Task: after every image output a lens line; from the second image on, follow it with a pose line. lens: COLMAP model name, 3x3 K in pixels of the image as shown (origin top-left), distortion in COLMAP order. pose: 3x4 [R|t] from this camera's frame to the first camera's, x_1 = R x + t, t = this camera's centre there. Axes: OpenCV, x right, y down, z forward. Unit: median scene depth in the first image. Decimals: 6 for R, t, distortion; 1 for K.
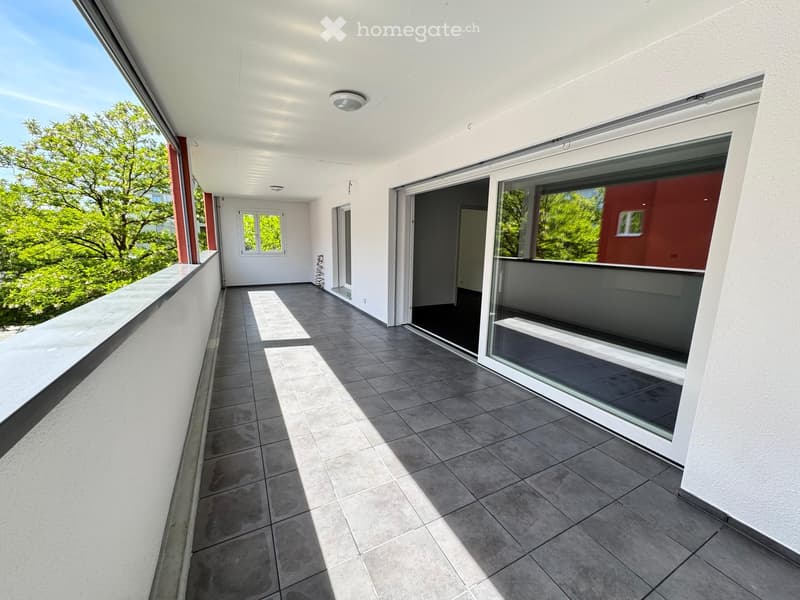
lens RADIAL K [[324.5, 0, 400.0], [0, 324.5, 300.0], [0, 0, 1]] dist [-0.002243, 0.000132]
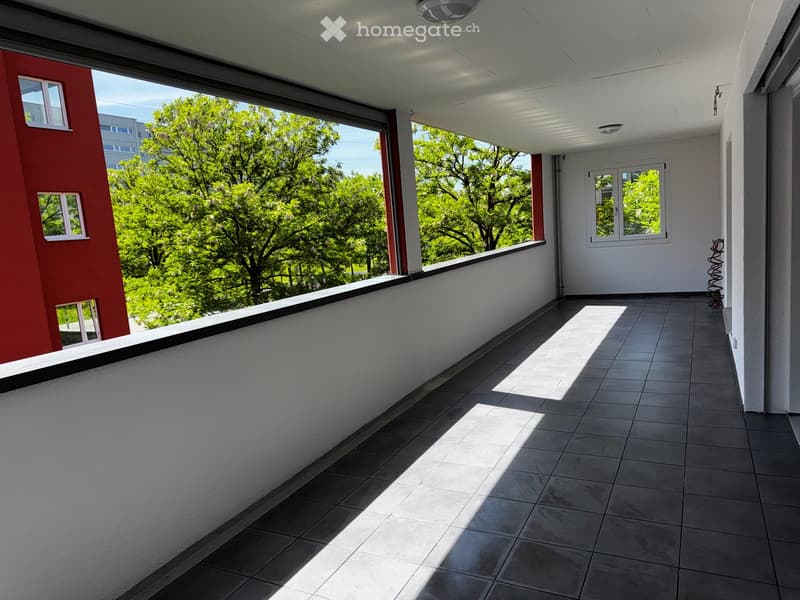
lens RADIAL K [[574.7, 0, 400.0], [0, 574.7, 300.0], [0, 0, 1]] dist [-0.005569, 0.000499]
pose [[0.548763, 0.041400, -0.834952, 0.327138], [-0.060514, 0.998120, 0.009718, -0.041087], [0.833785, 0.045193, 0.550236, 0.215634]]
